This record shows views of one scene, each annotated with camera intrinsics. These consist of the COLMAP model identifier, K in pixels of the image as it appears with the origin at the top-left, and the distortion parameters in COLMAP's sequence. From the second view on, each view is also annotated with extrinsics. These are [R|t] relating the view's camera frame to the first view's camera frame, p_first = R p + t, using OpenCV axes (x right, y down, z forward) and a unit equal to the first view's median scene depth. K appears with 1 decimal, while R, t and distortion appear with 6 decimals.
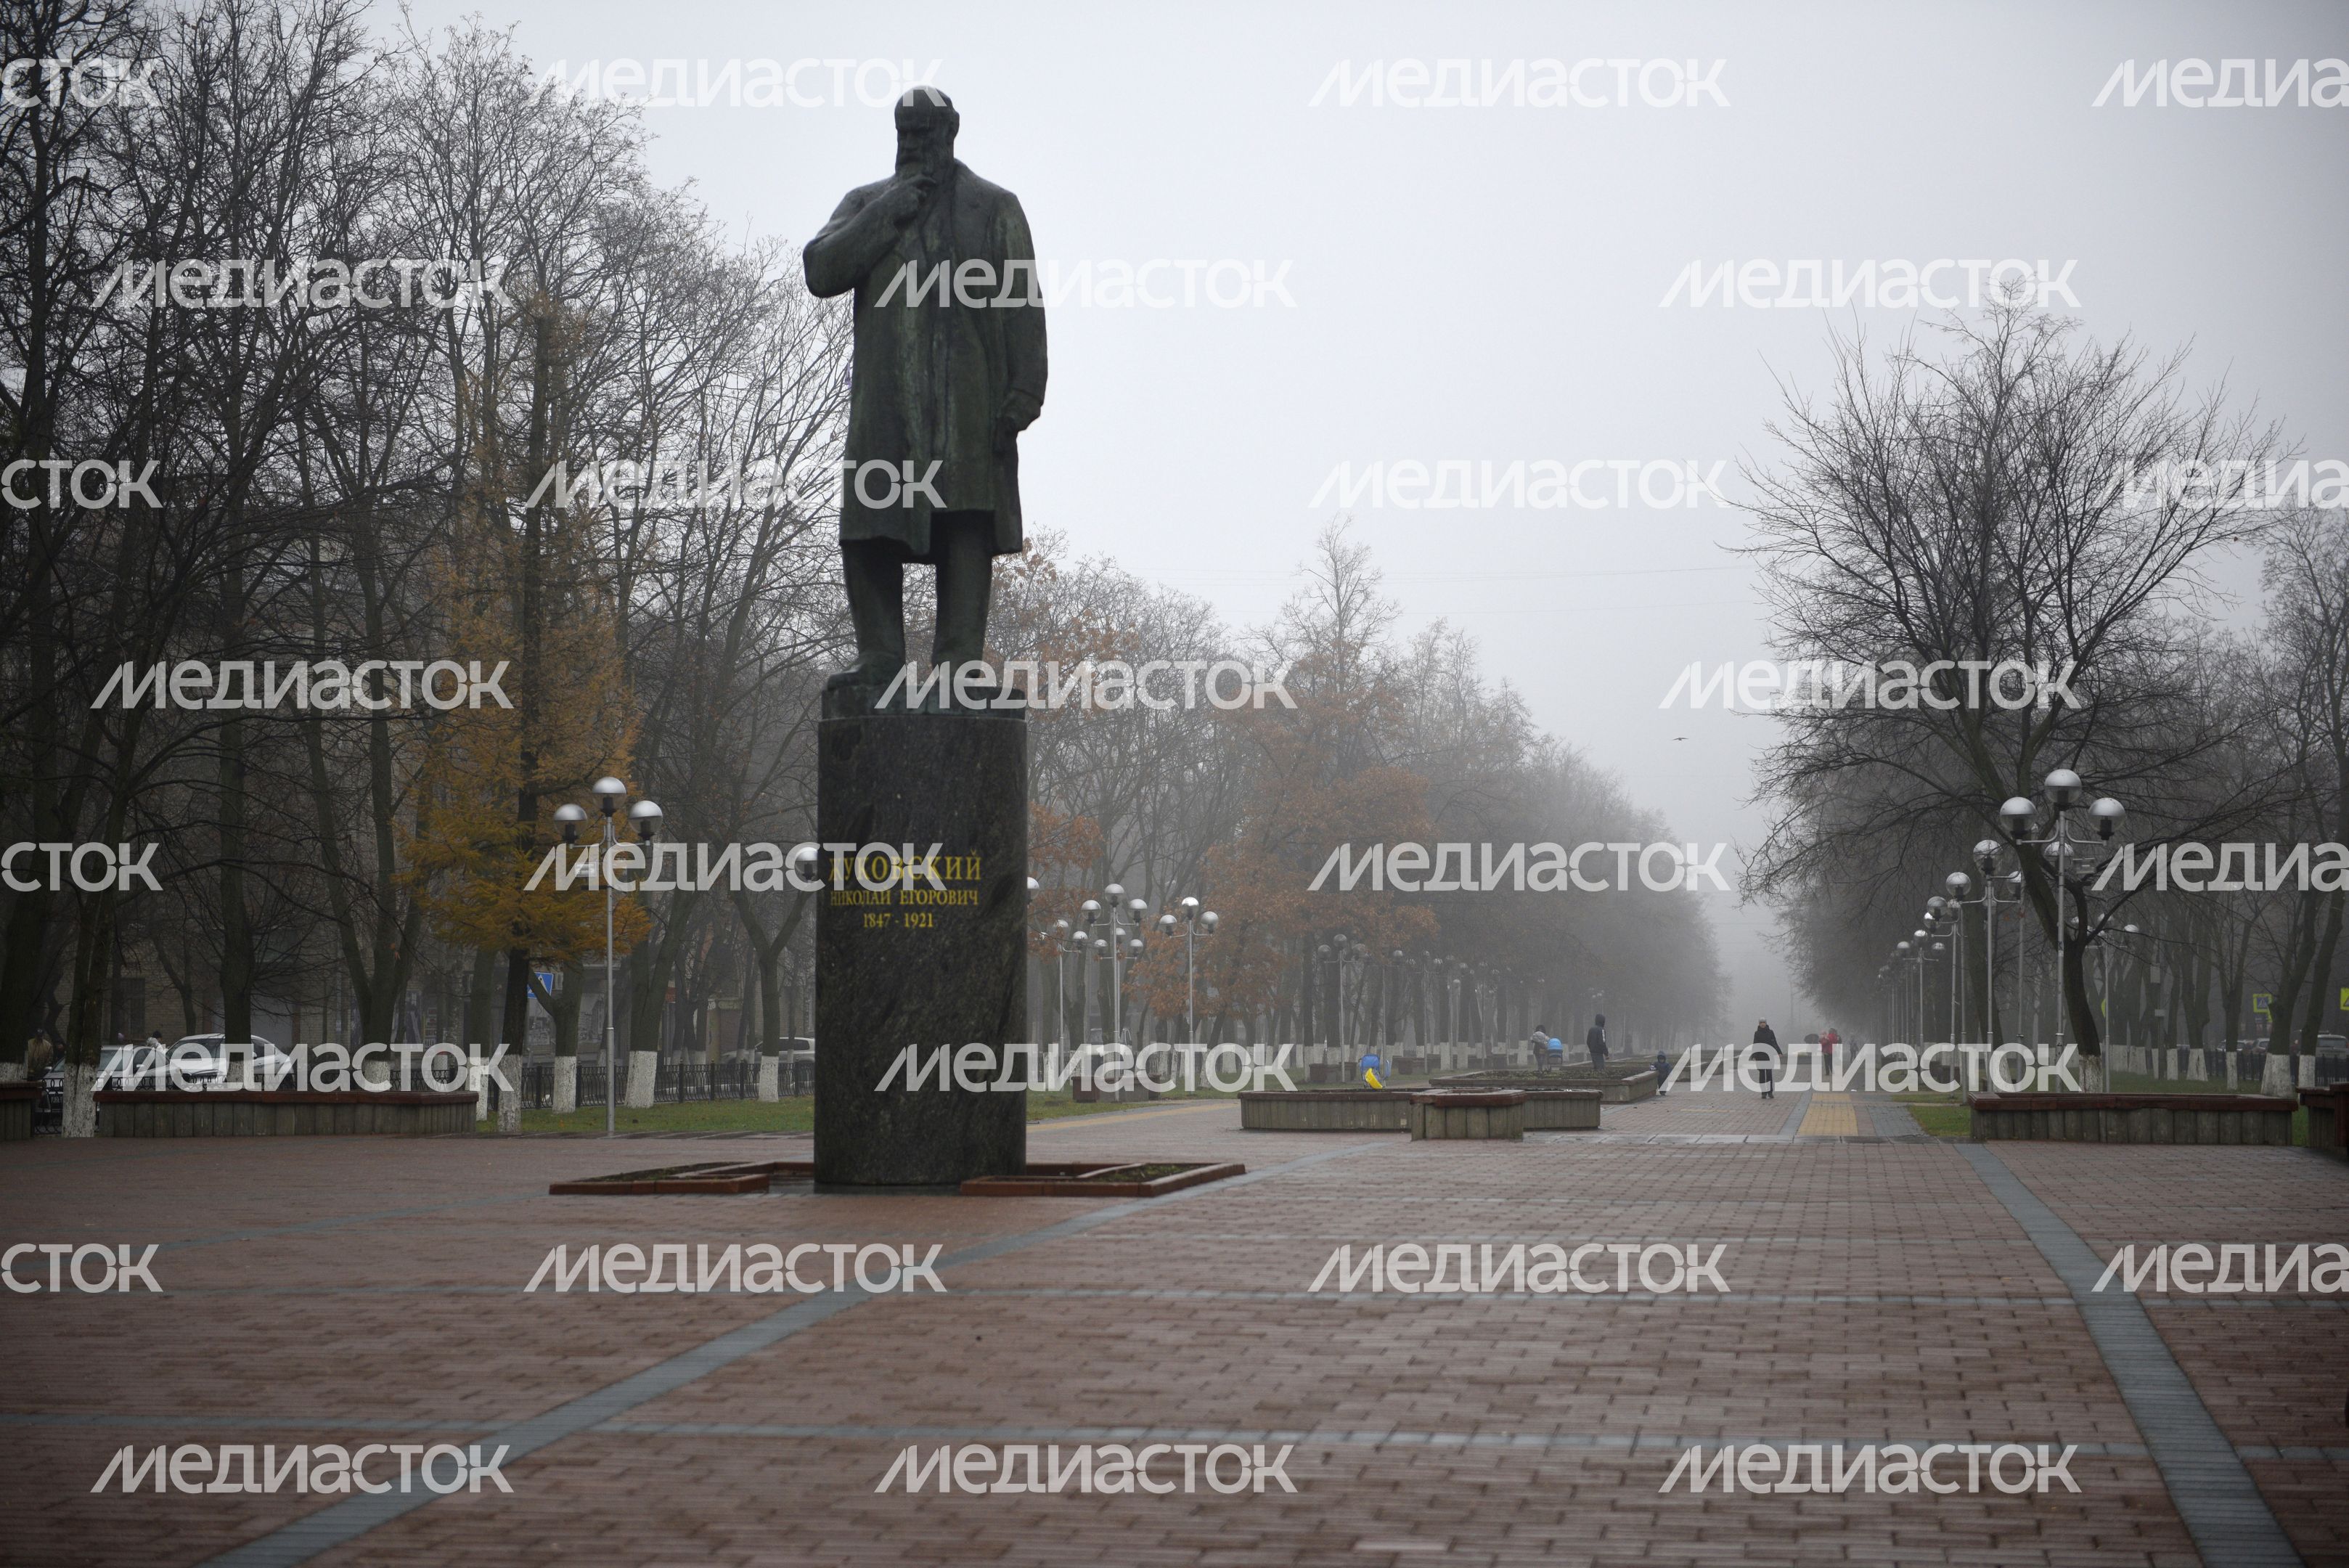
lens RADIAL K [[4686.1, 0, 1175.3], [0, 4686.1, 787.3], [0, 0, 1]] dist [0.166409, 0.000000]
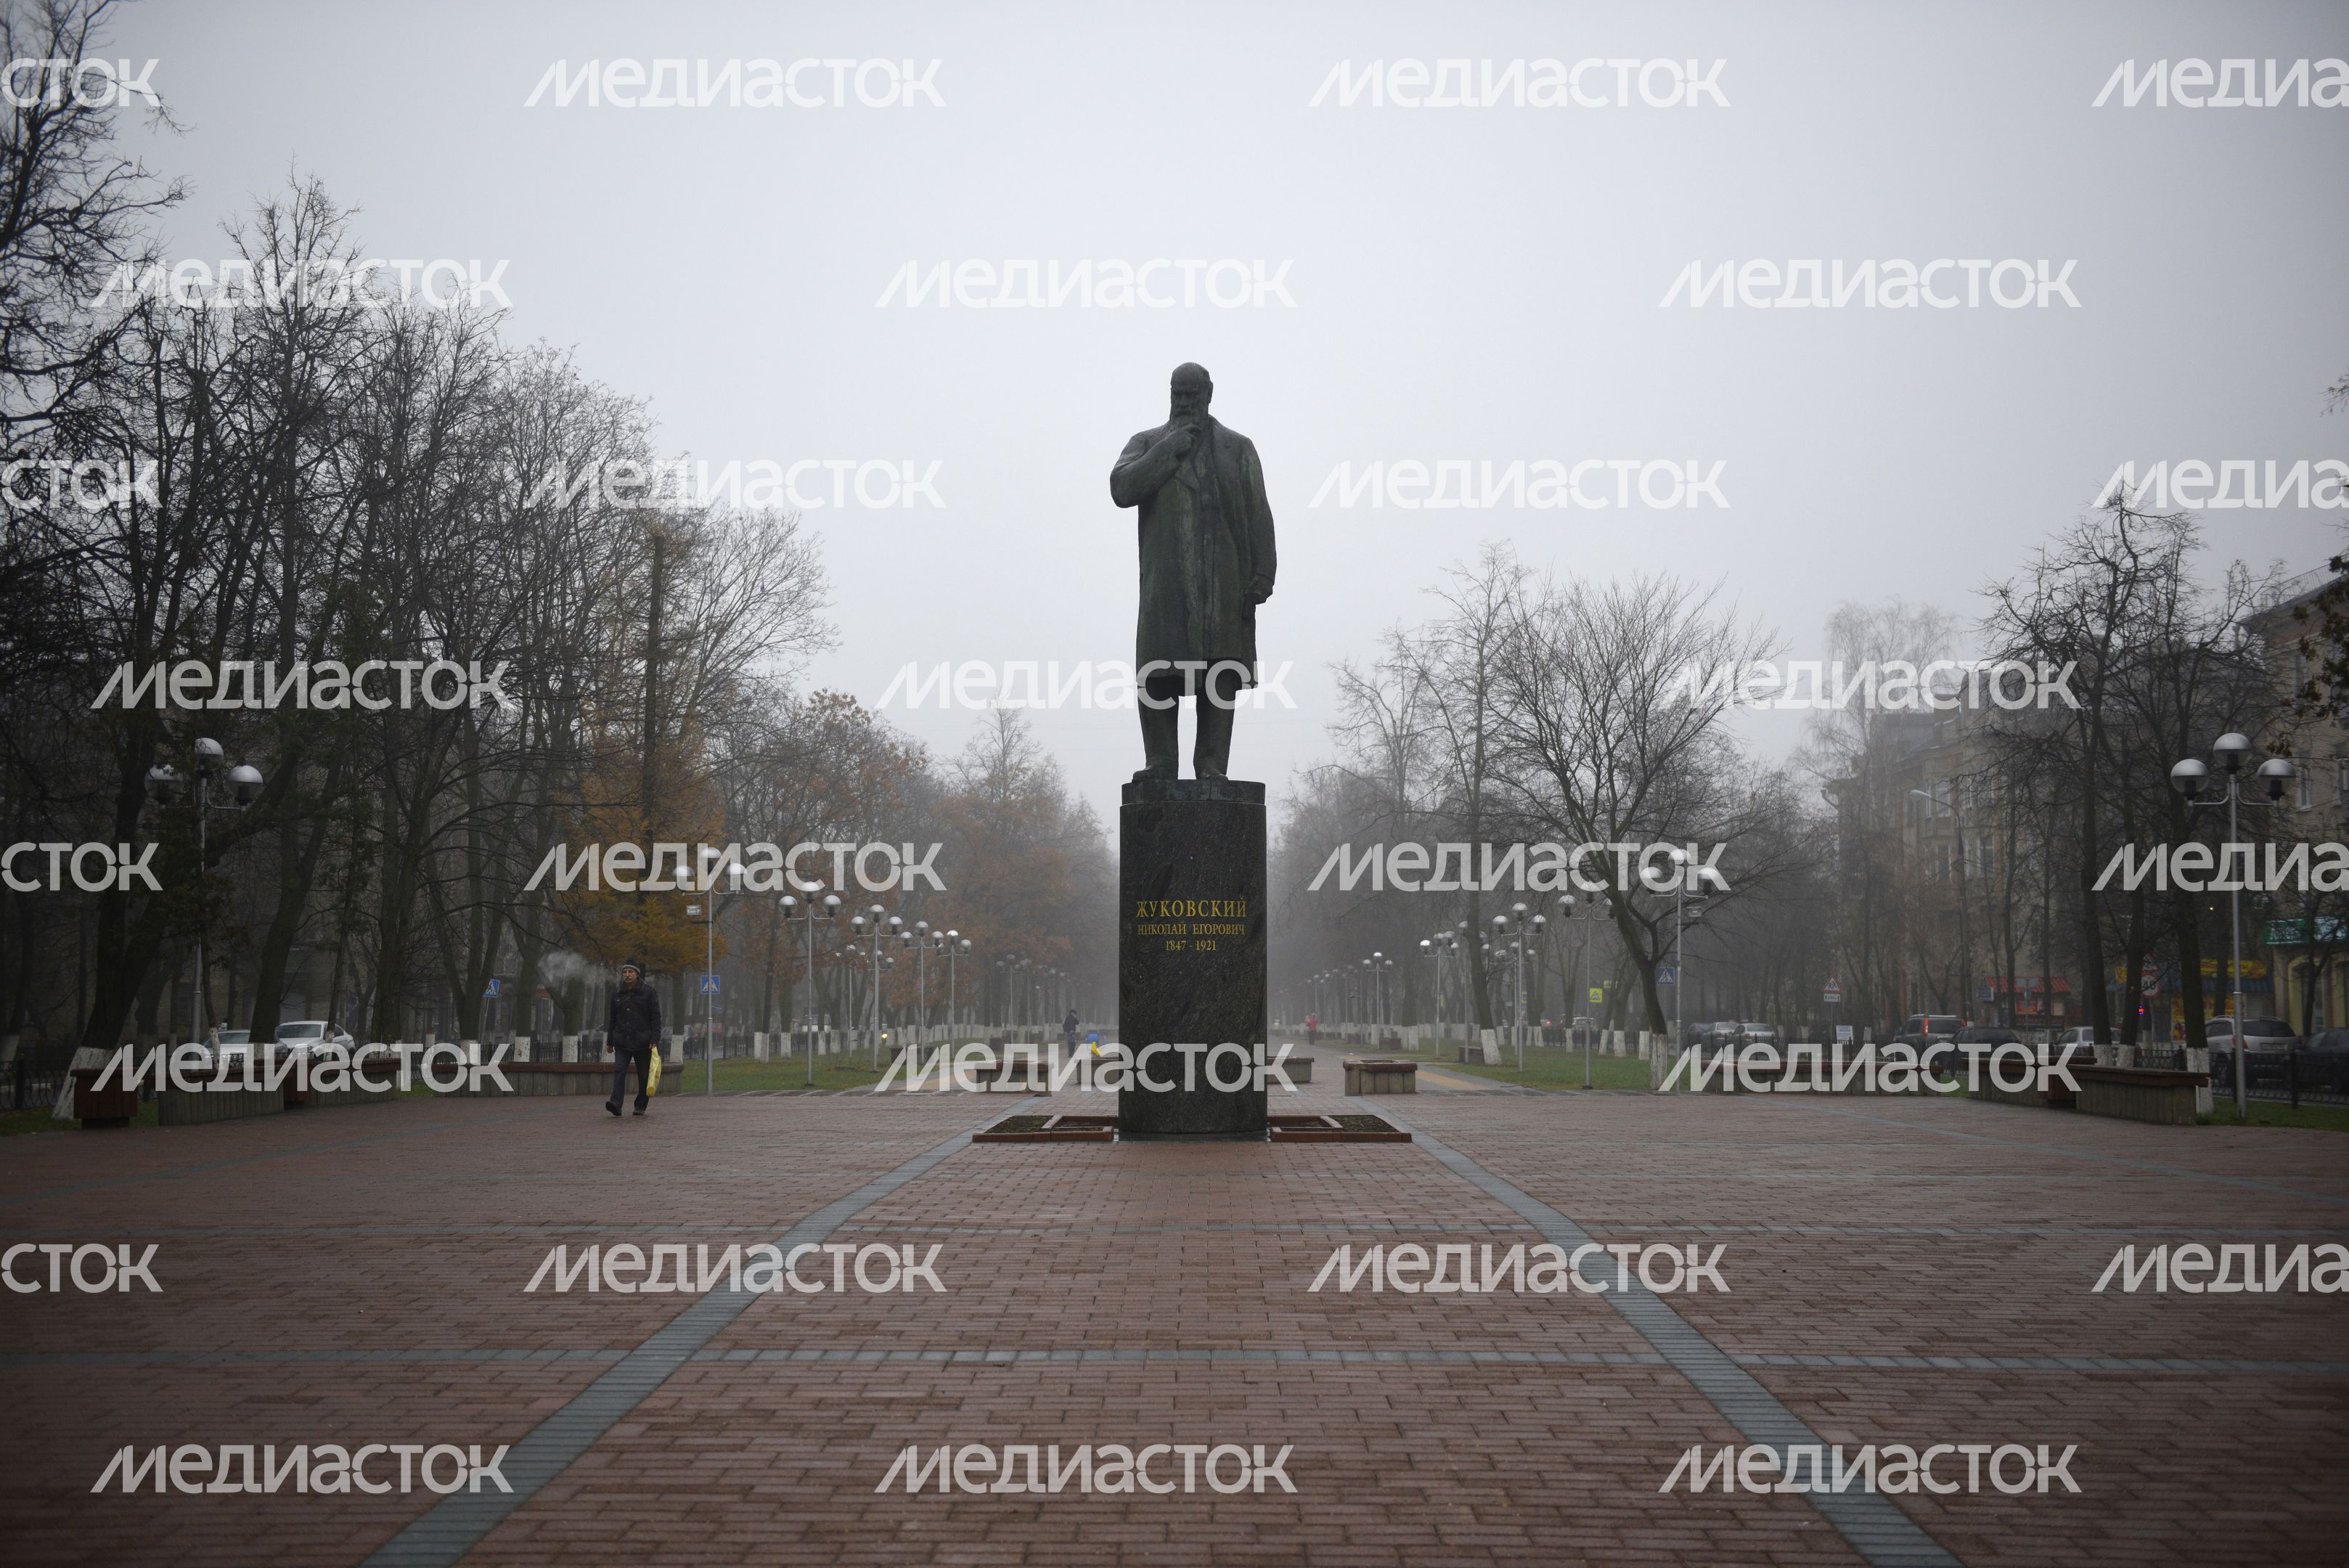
lens RADIAL K [[2899.4, 0, 1173.3], [0, 2899.4, 779.9], [0, 0, 1]] dist [0.159445, 0.000000]
pose [[0.989717, 0.011439, 0.142582, -0.182900], [-0.007375, 0.999552, -0.029000, 0.003663], [-0.142850, 0.027651, 0.989358, 0.128289]]
